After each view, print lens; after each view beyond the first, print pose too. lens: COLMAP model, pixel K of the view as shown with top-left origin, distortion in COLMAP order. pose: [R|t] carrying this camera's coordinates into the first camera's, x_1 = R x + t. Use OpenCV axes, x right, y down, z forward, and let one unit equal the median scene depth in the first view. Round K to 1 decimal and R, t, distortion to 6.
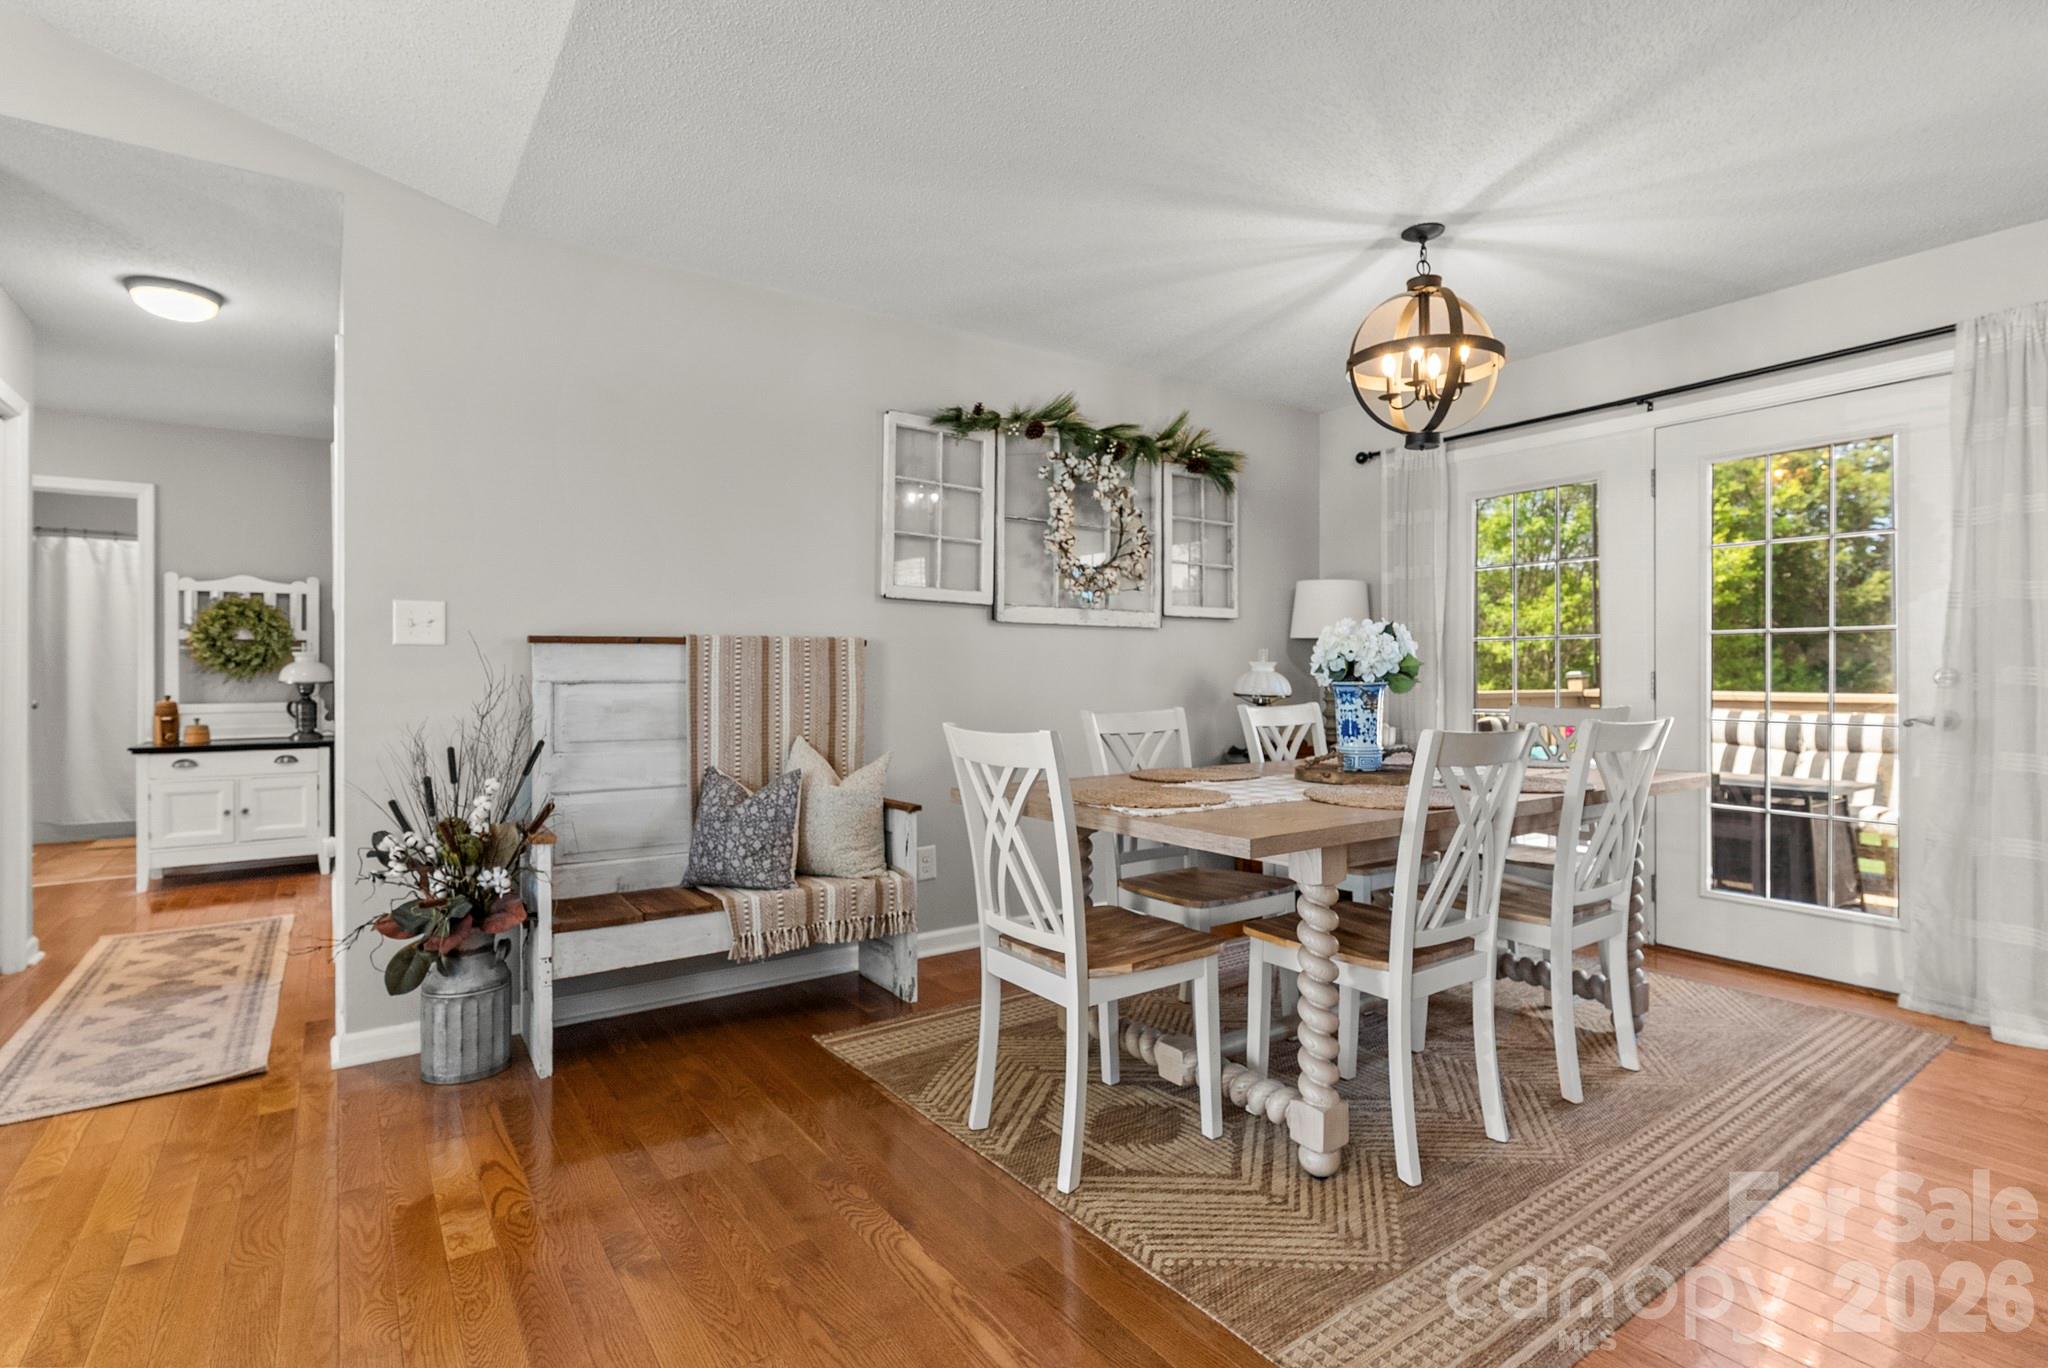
lens RADIAL K [[988.5, 0, 1018.2], [0, 988.5, 669.2], [0, 0, 1]] dist [0.003416, 0.000788]
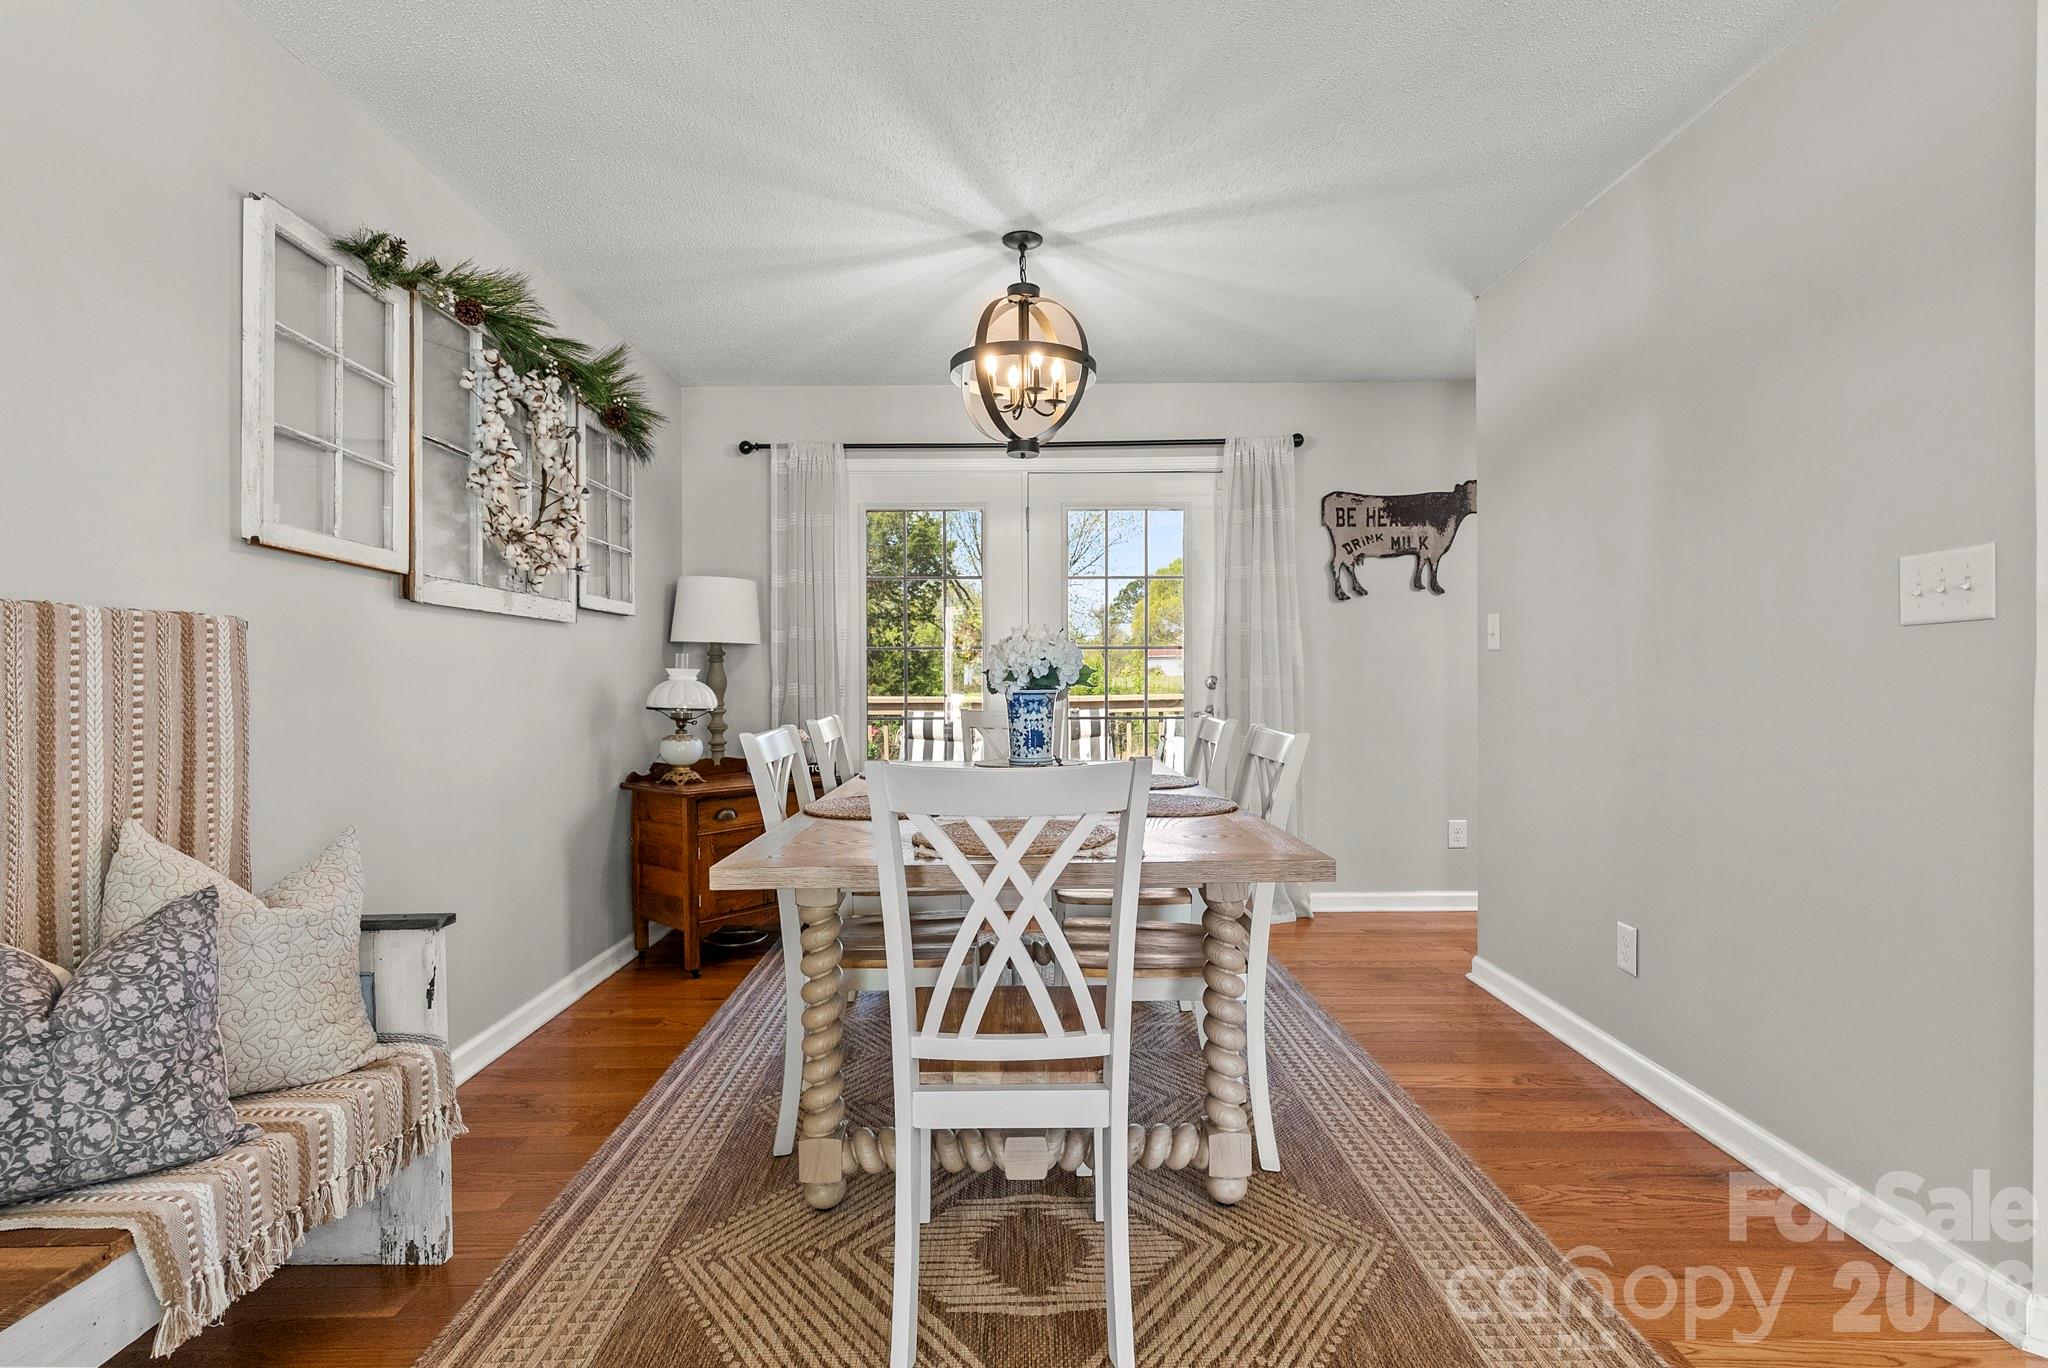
lens RADIAL K [[979.7, 0, 1024.0], [0, 979.7, 684.0], [0, 0, 1]] dist [0.000960, -0.000375]
pose [[0.566737, -0.006051, 0.823877, -0.402590], [0.001822, 0.999980, 0.006091, 0.001321], [-0.823897, -0.001951, 0.566736, 0.427044]]
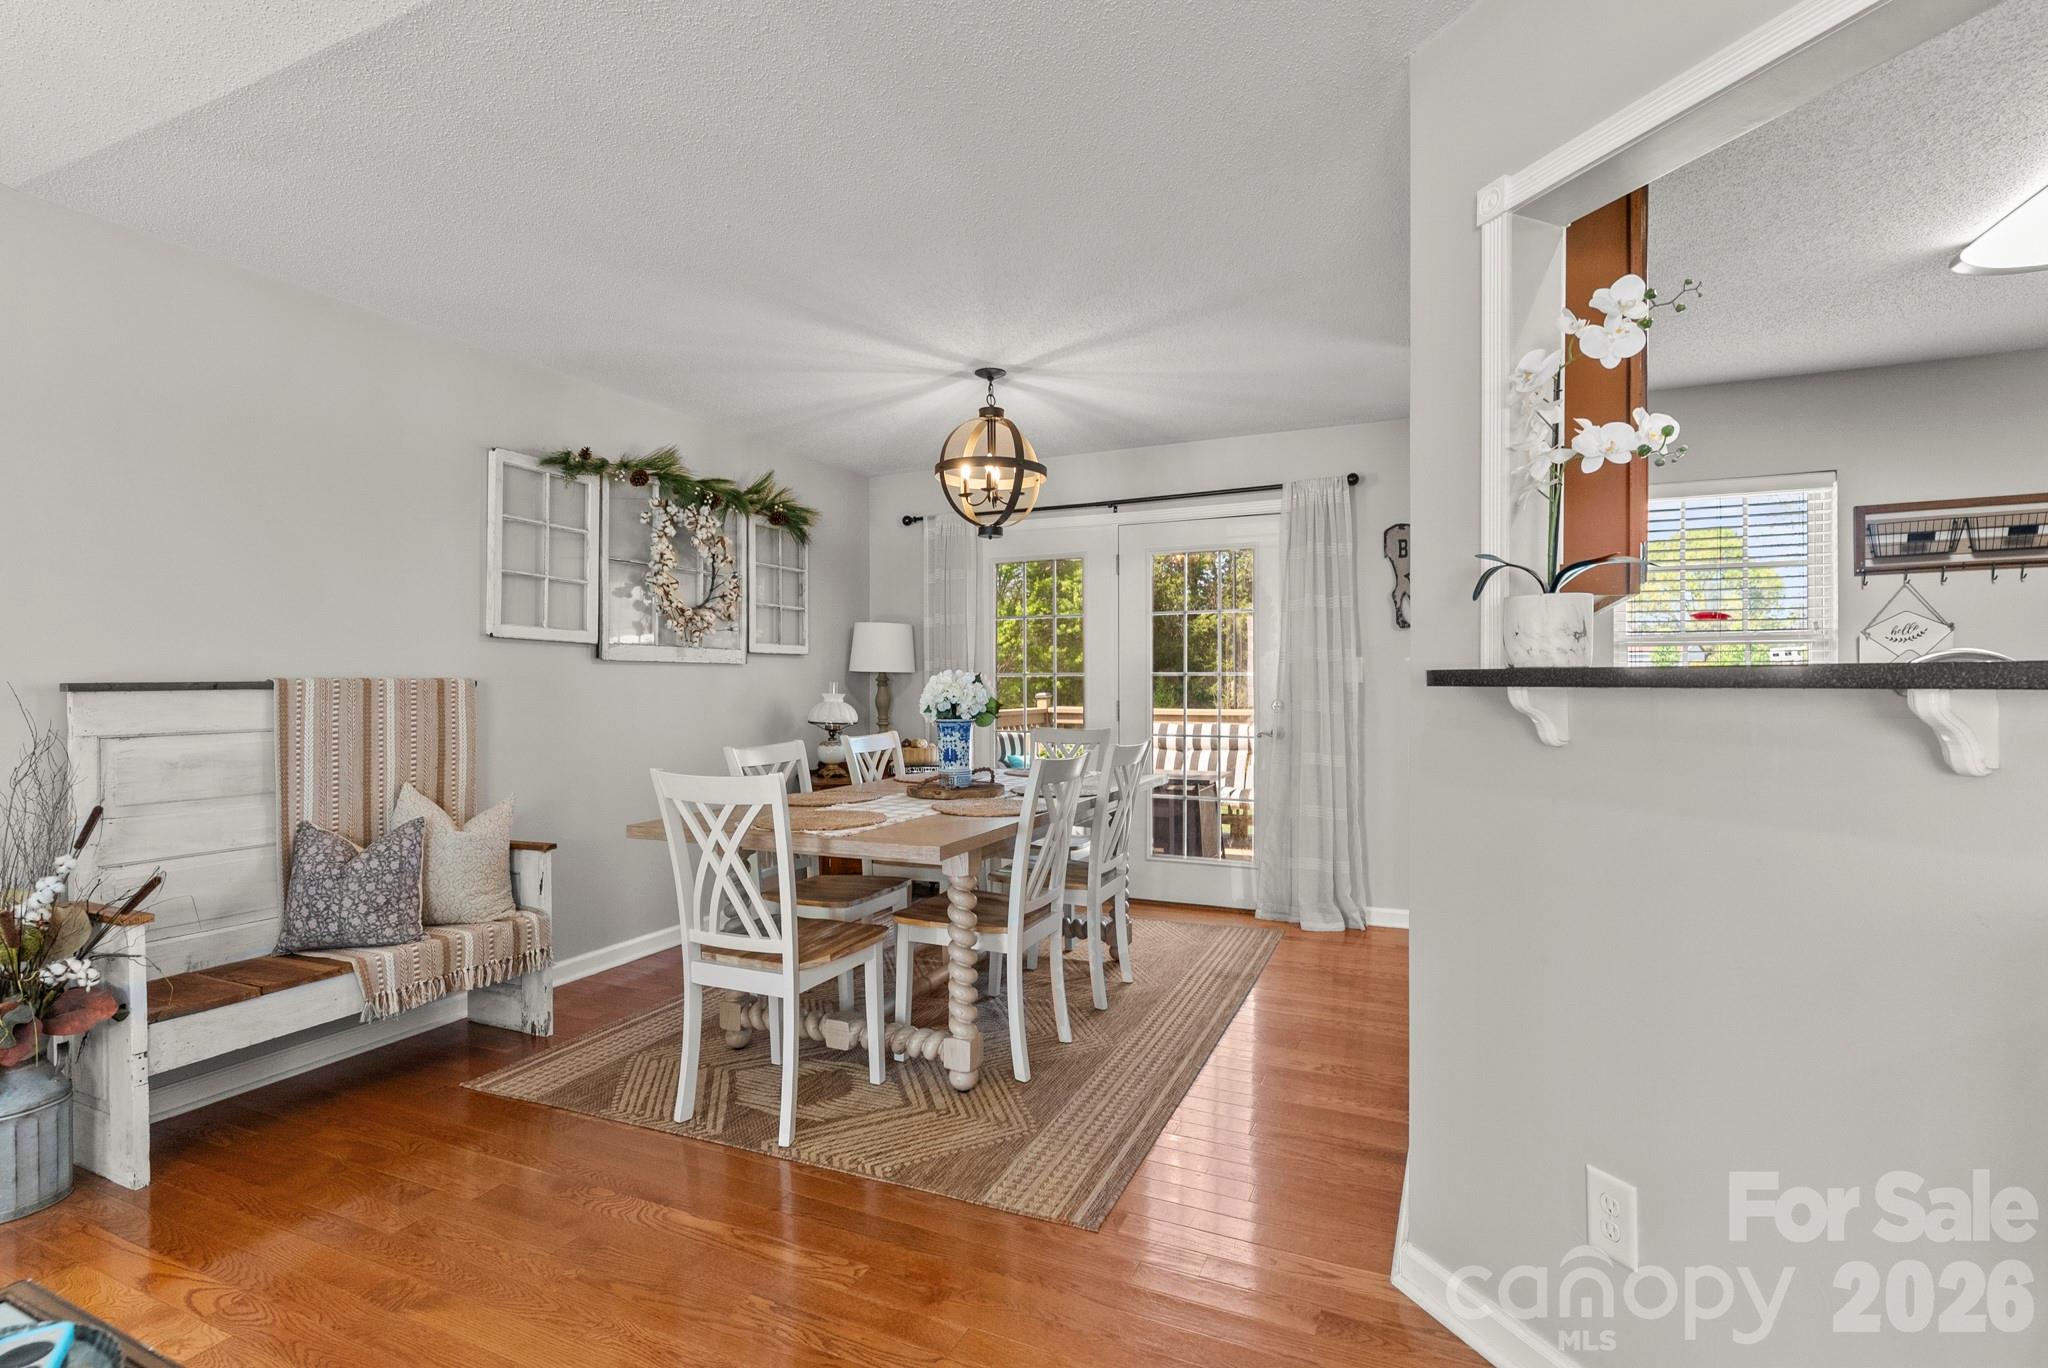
lens RADIAL K [[976.1, 0, 1022.9], [0, 976.1, 680.0], [0, 0, 1]] dist [0.000451, 0.000019]
pose [[0.859338, -0.001303, 0.511406, -0.212128], [0.000584, 0.999999, 0.001567, -0.036322], [-0.511407, -0.001048, 0.859338, -0.130712]]
